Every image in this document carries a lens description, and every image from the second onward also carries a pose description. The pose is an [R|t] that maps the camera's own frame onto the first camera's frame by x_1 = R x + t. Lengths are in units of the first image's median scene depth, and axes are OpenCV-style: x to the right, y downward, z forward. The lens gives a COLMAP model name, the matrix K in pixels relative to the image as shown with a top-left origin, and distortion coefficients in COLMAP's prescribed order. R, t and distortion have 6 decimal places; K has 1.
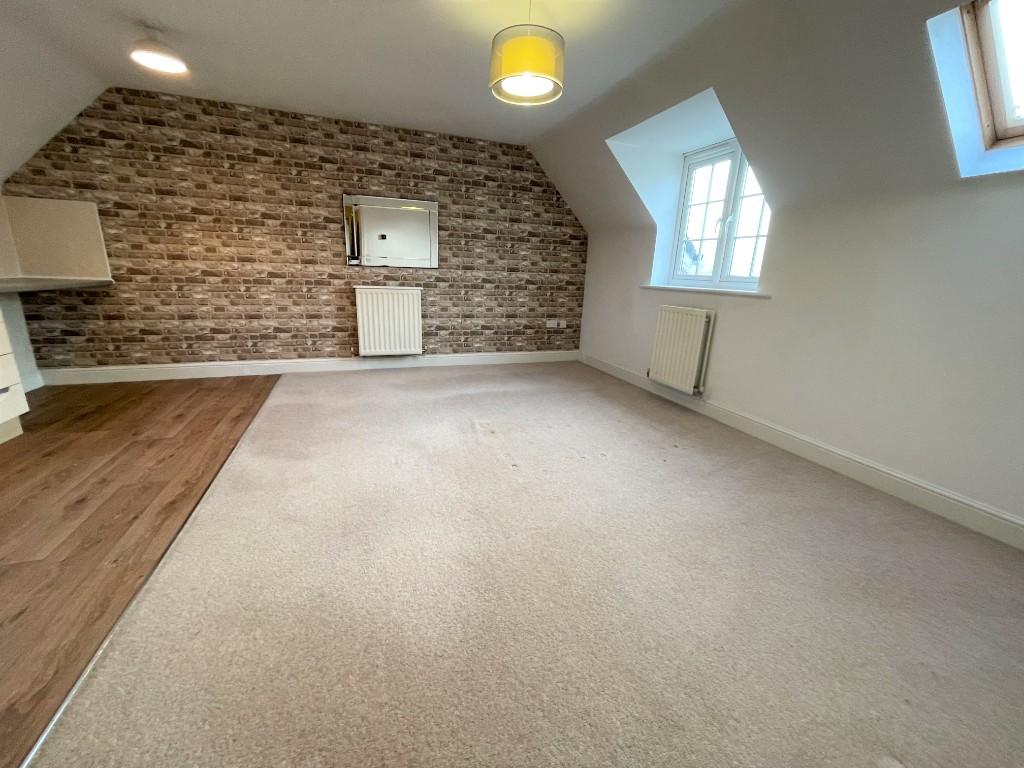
lens RADIAL K [[417.7, 0, 512.0], [0, 417.7, 384.0], [0, 0, 1]] dist [0.002491, 0.000135]
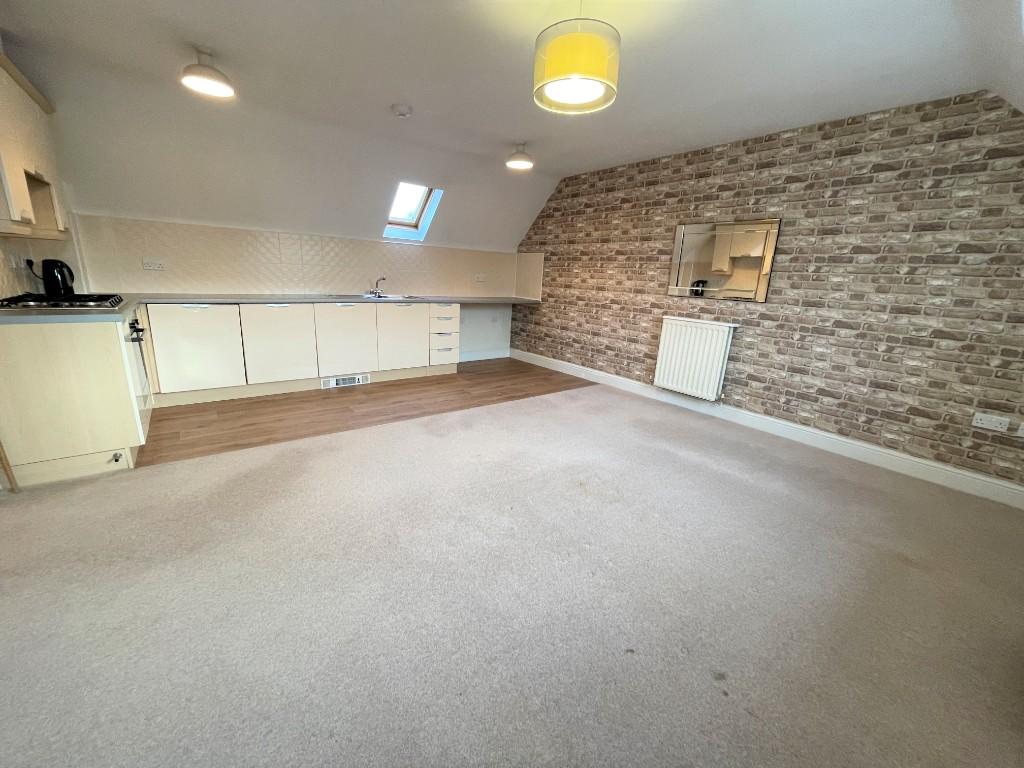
lens RADIAL K [[411.7, 0, 506.5], [0, 411.7, 385.7], [0, 0, 1]] dist [-0.001432, -0.000519]
pose [[0.301000, 0.226505, -0.926334, 0.510737], [-0.290235, 0.947060, 0.137265, -0.116526], [0.908385, 0.227538, 0.350804, 0.401500]]
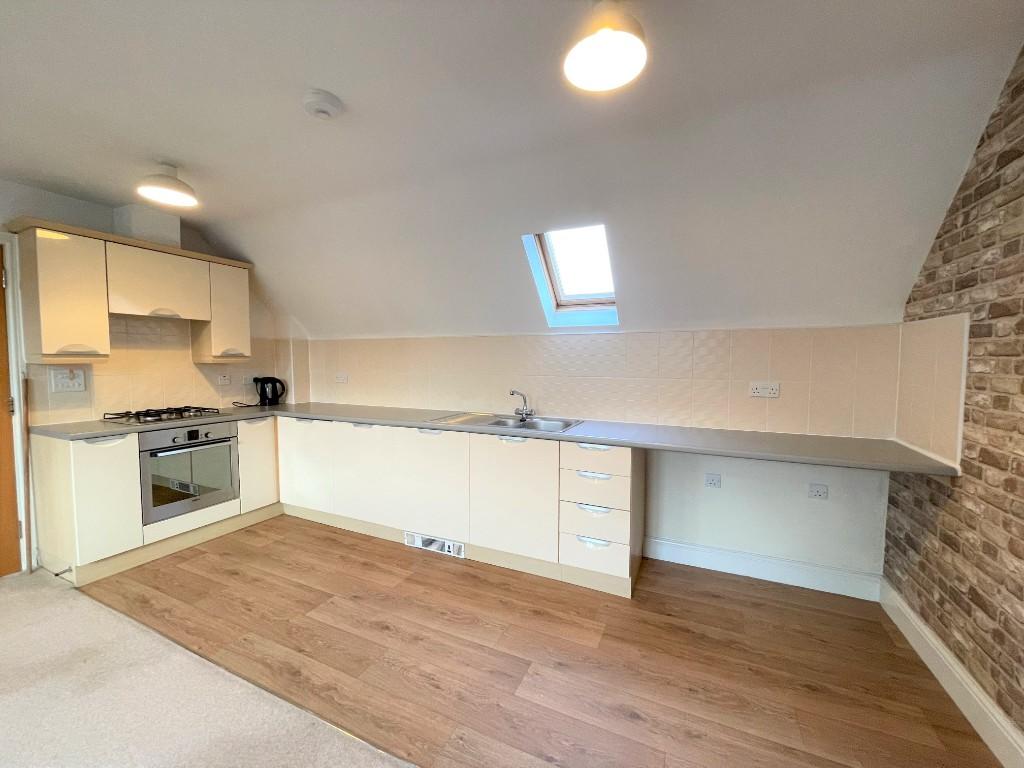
lens RADIAL K [[411.7, 0, 506.5], [0, 411.7, 385.7], [0, 0, 1]] dist [-0.001432, -0.000519]
pose [[-0.701781, 0.004668, -0.712378, -0.271406], [-0.217839, 0.950674, 0.220828, -0.319830], [0.678270, 0.310157, -0.666148, 0.915928]]
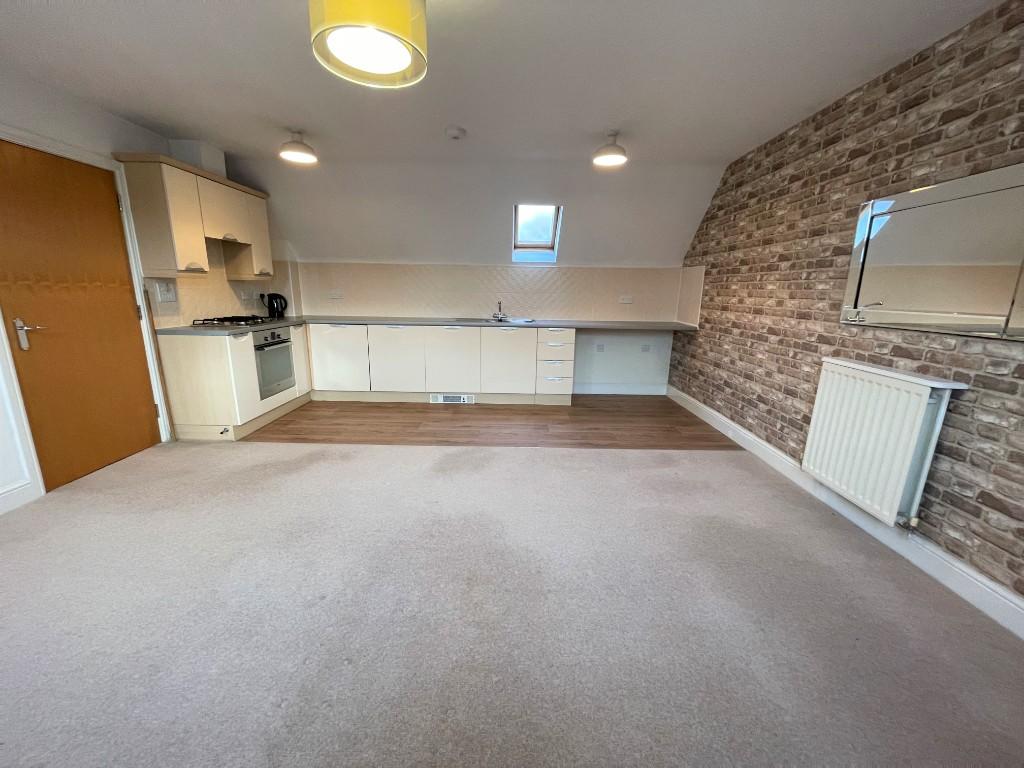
lens RADIAL K [[410.1, 0, 505.8], [0, 410.1, 382.7], [0, 0, 1]] dist [0.000930, 0.000307]
pose [[-0.348476, 0.167940, -0.922150, 0.356546], [-0.278051, 0.921013, 0.272807, -0.263327], [0.895127, 0.351471, -0.274255, 0.866756]]
